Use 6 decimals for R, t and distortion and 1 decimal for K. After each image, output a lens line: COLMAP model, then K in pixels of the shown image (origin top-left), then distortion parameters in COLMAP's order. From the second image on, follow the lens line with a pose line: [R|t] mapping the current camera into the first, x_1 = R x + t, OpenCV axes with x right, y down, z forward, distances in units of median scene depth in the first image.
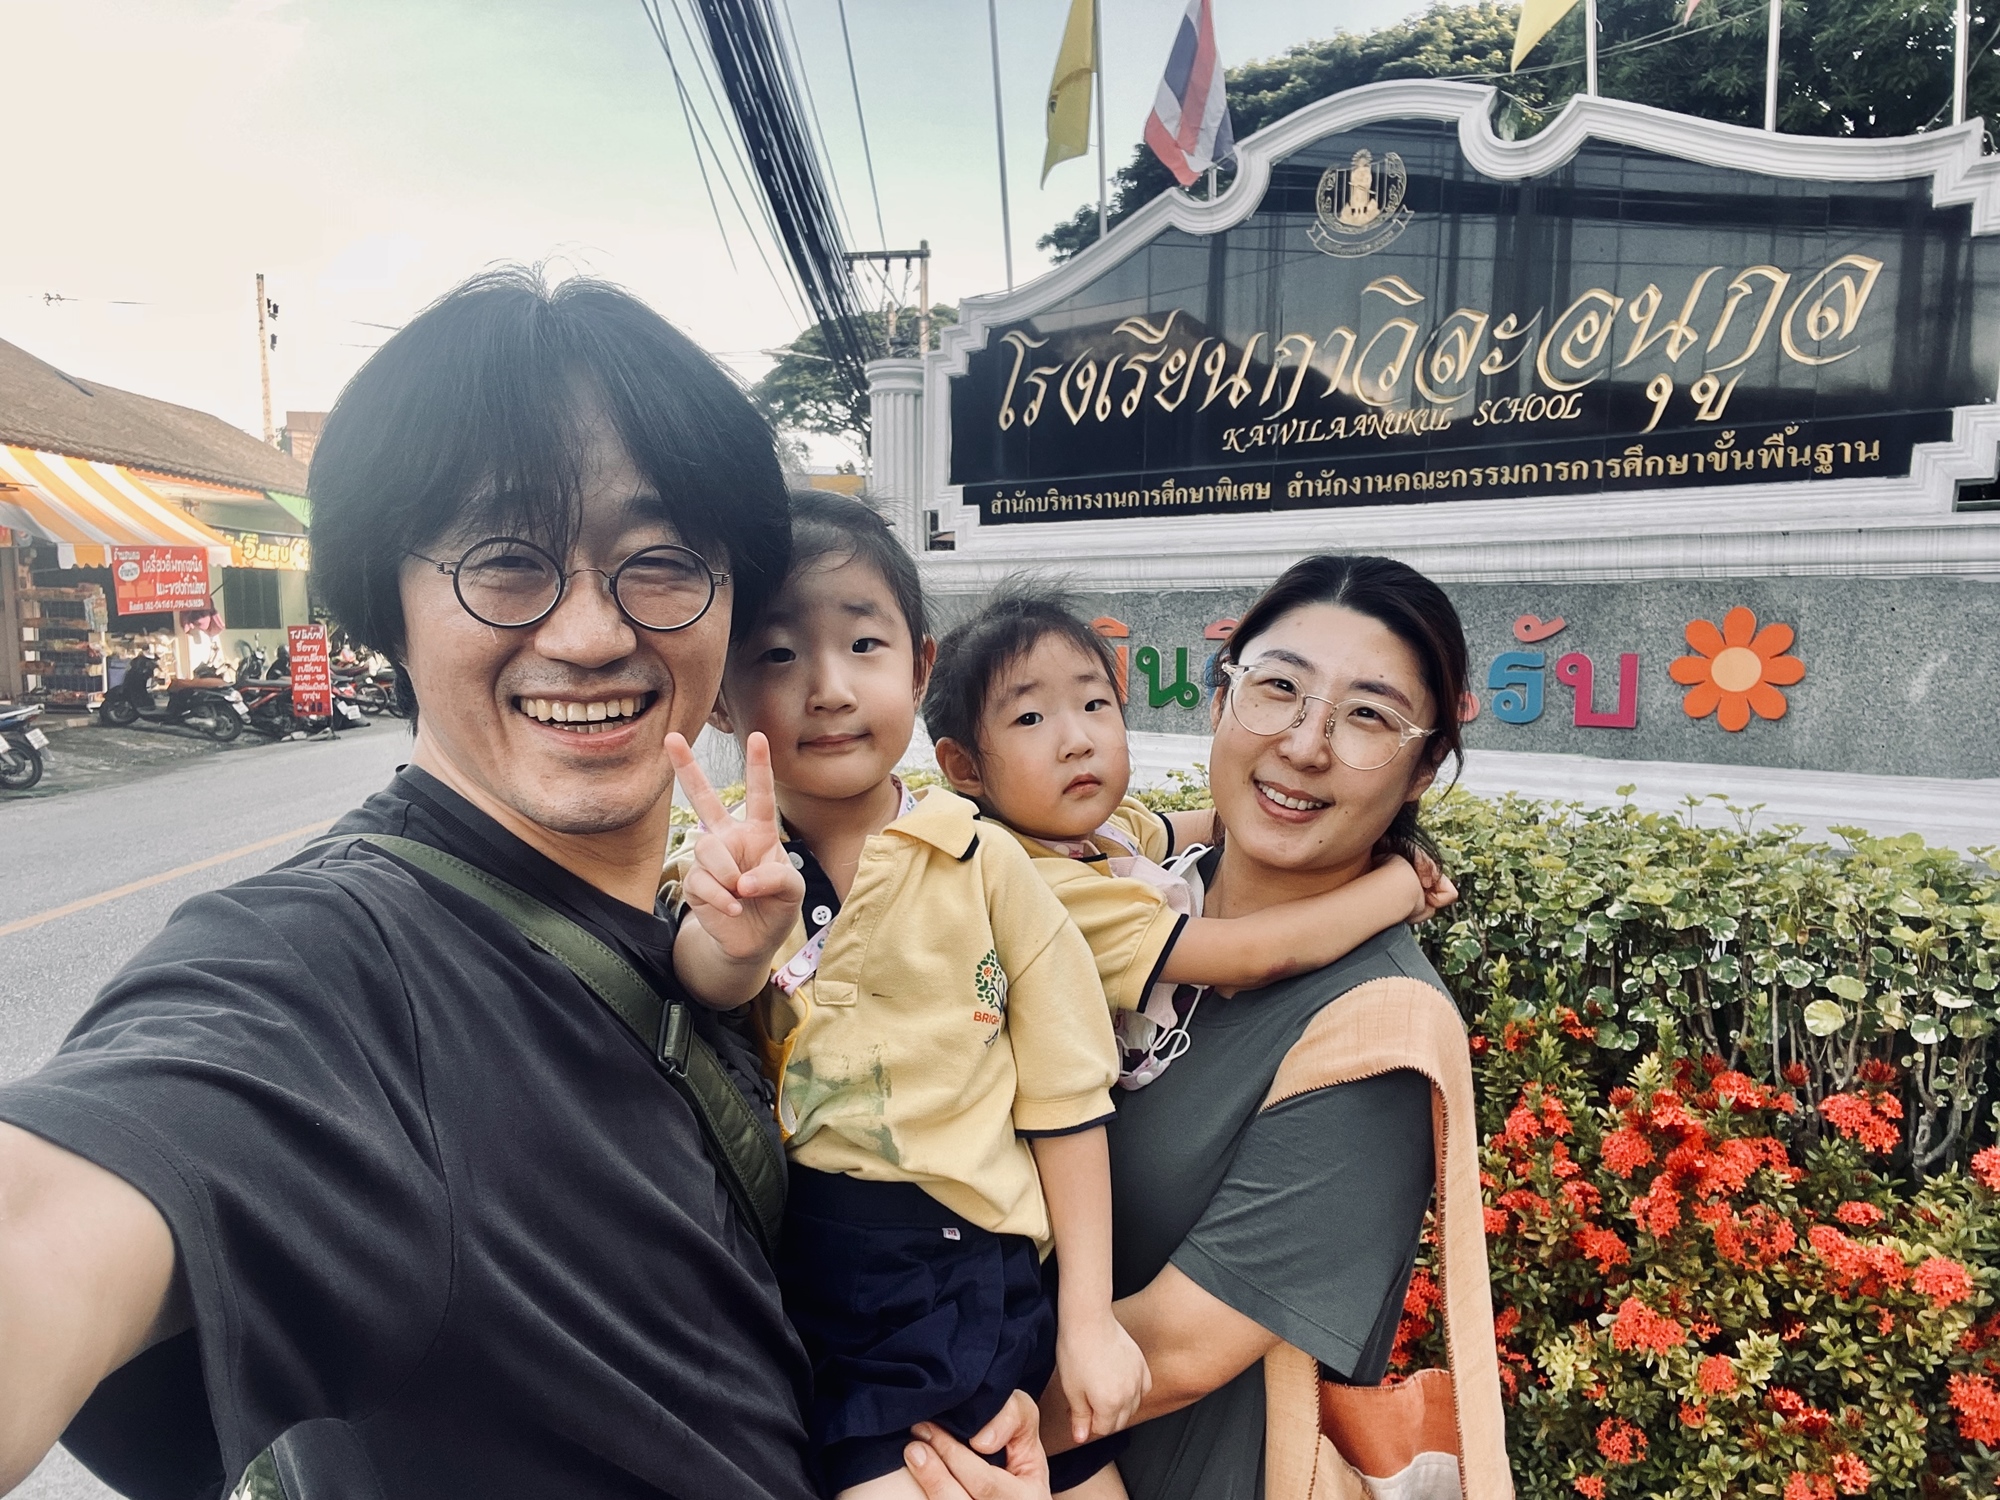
lens RADIAL K [[1388.2, 0, 1000.0], [0, 1388.2, 750.0], [0, 0, 1]] dist [0.095046, -0.108245]
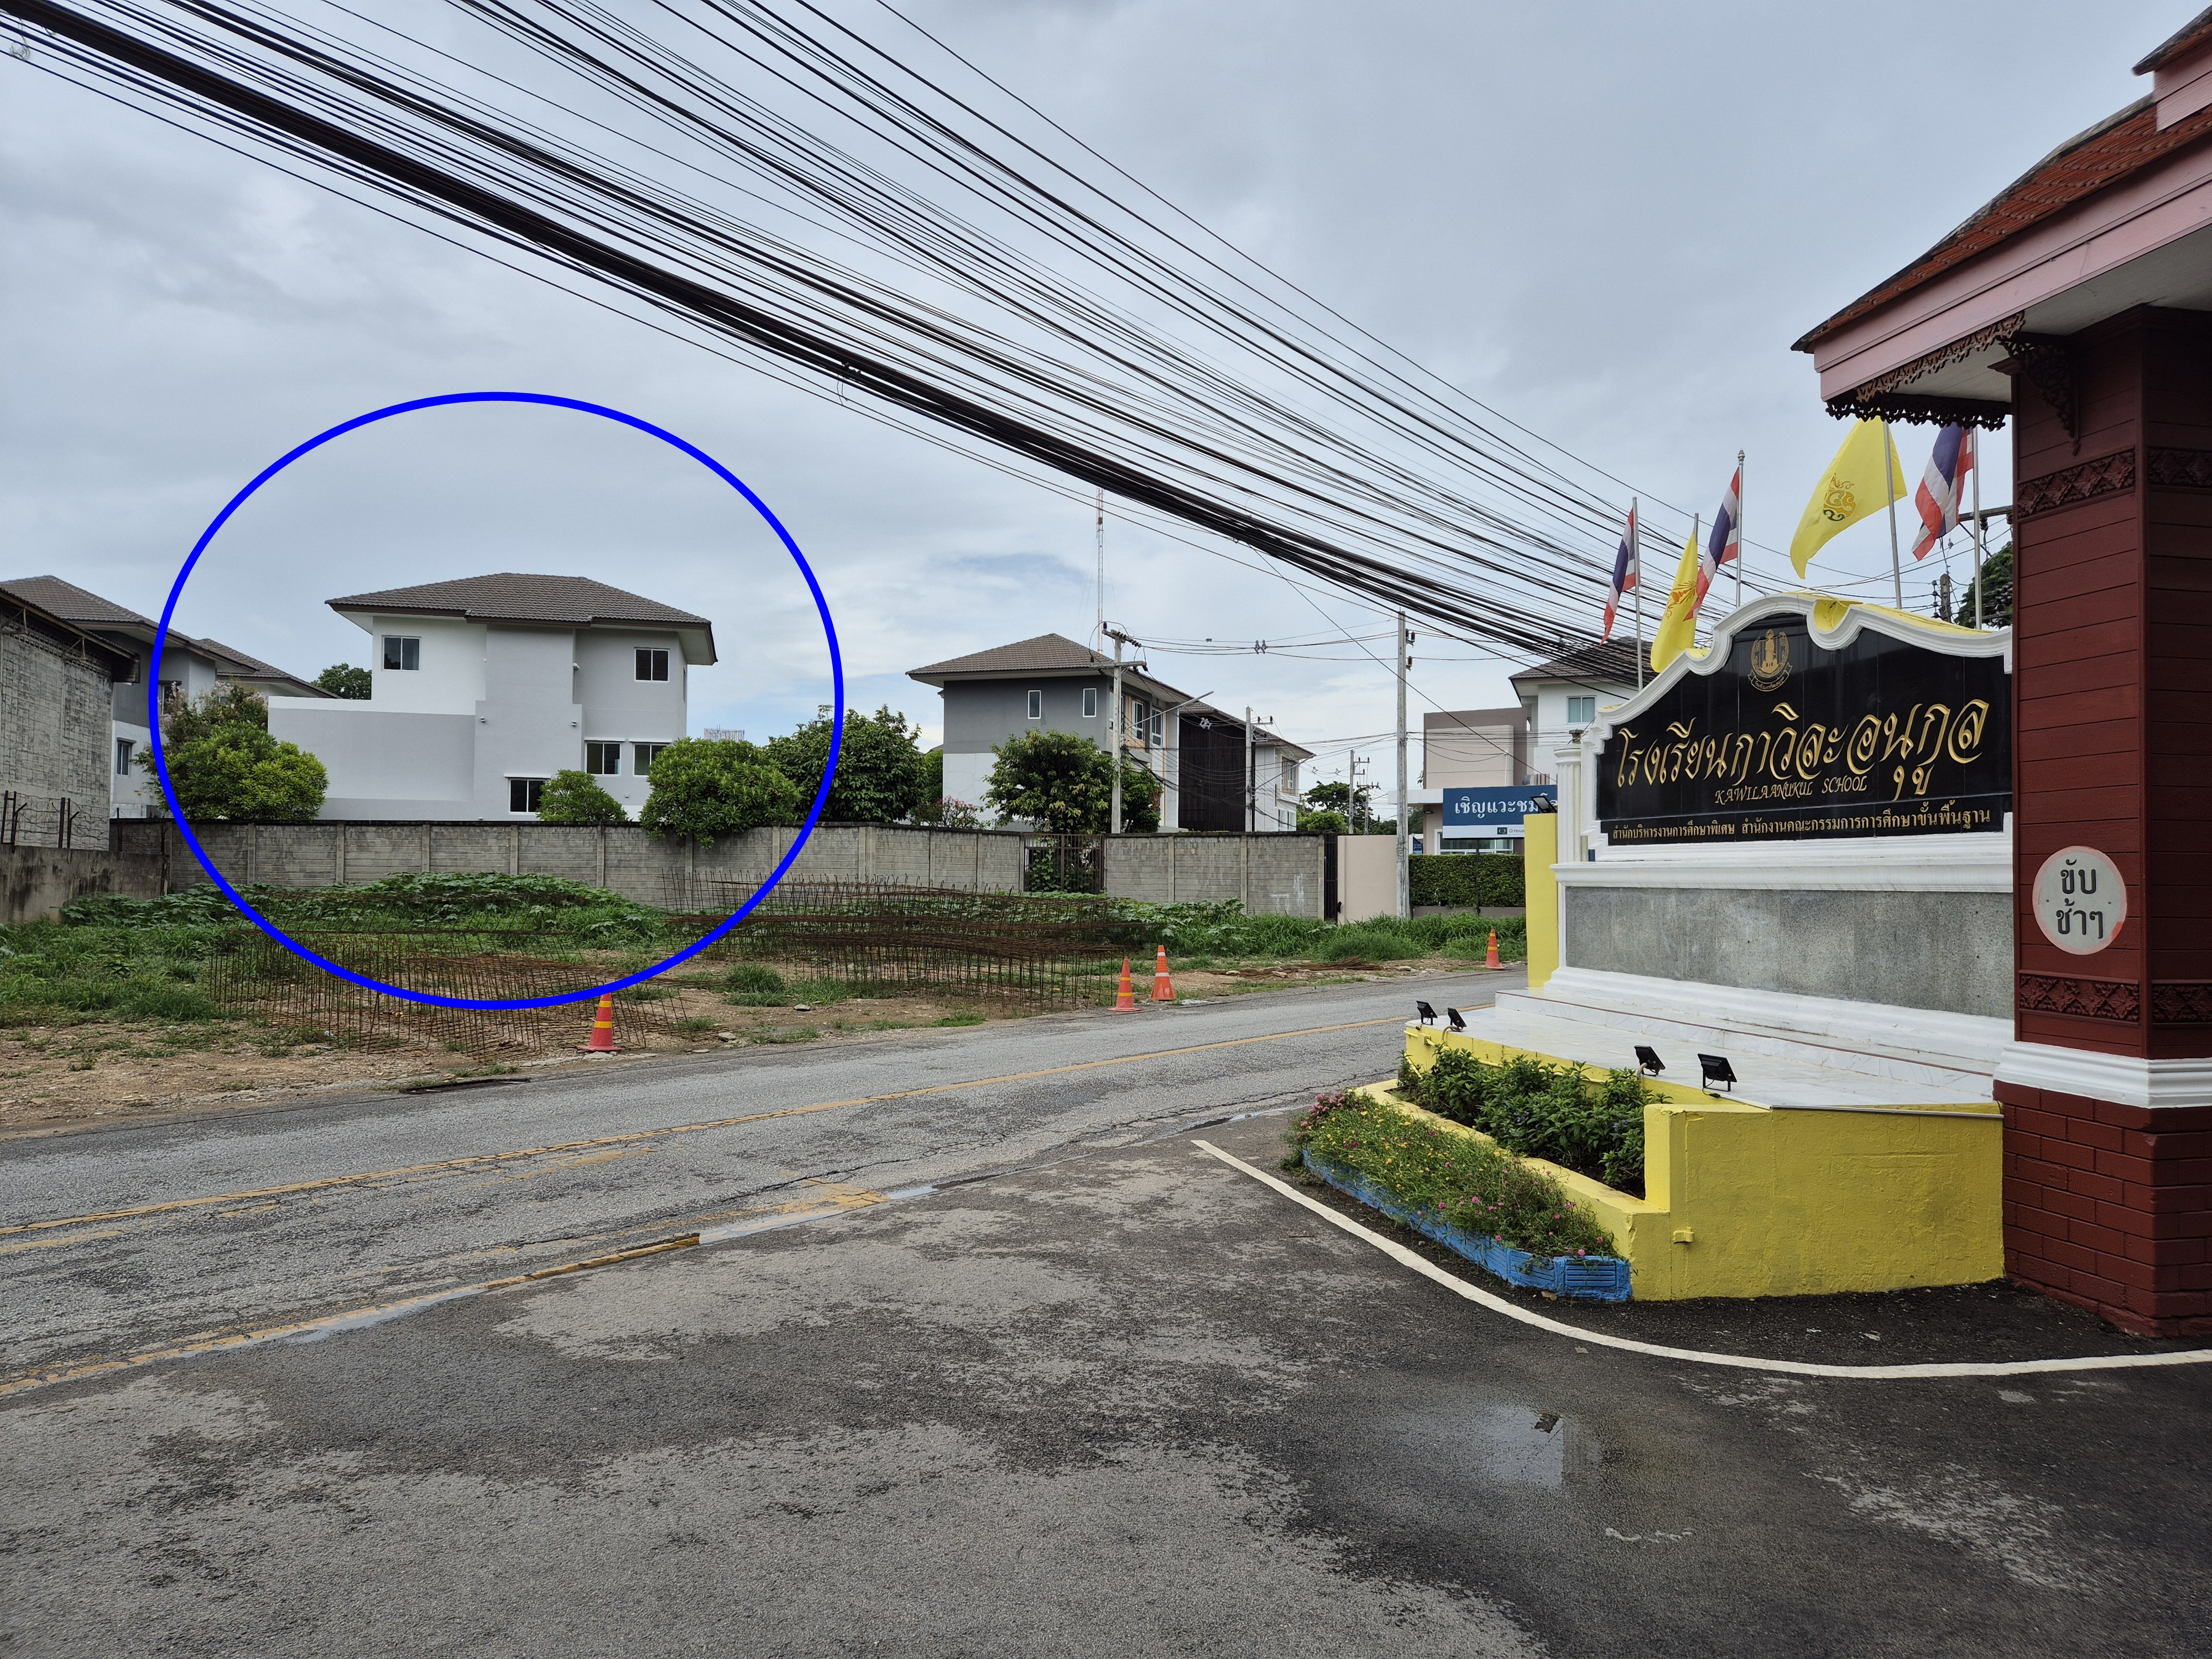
lens RADIAL K [[1505.5, 0, 1106.0], [0, 1505.5, 829.5], [0, 0, 1]] dist [0.059539, 0.000214]
pose [[0.758882, -0.021020, -0.650889, 0.807158], [-0.061943, 0.992618, -0.104276, 0.043405], [0.648276, 0.119451, 0.751977, -0.808206]]
